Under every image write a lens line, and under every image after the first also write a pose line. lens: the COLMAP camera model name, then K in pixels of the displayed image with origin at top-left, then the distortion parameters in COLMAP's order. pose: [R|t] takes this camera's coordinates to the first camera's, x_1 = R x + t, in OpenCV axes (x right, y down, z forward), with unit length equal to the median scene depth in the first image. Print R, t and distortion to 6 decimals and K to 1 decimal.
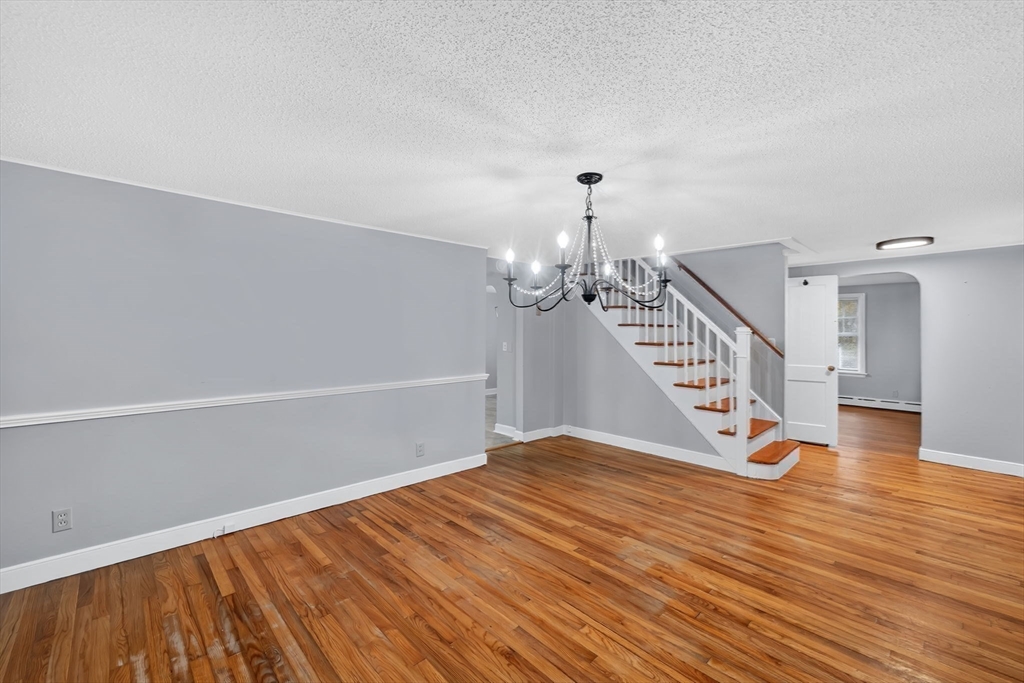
lens RADIAL K [[442.6, 0, 503.6], [0, 442.6, 325.1], [0, 0, 1]] dist [-0.000296, -0.000238]
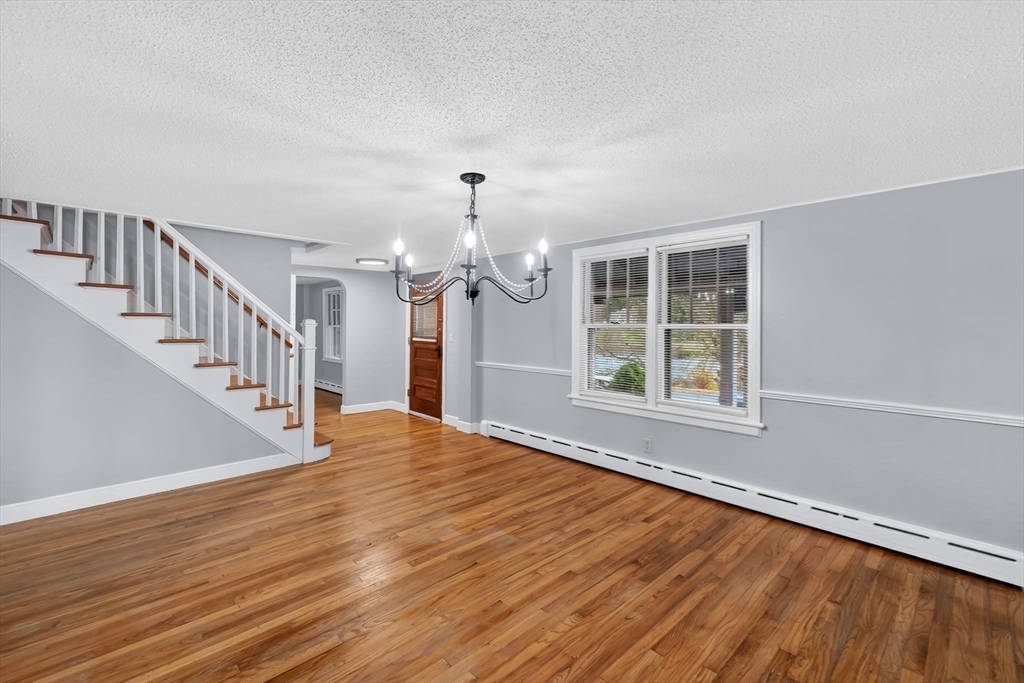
lens RADIAL K [[442.6, 0, 503.6], [0, 442.6, 325.1], [0, 0, 1]] dist [-0.000296, -0.000238]
pose [[-0.024456, -0.004964, 0.999689, -0.739508], [-0.018108, 0.999826, 0.004521, 0.004959], [-0.999537, -0.017992, -0.024541, 0.828461]]
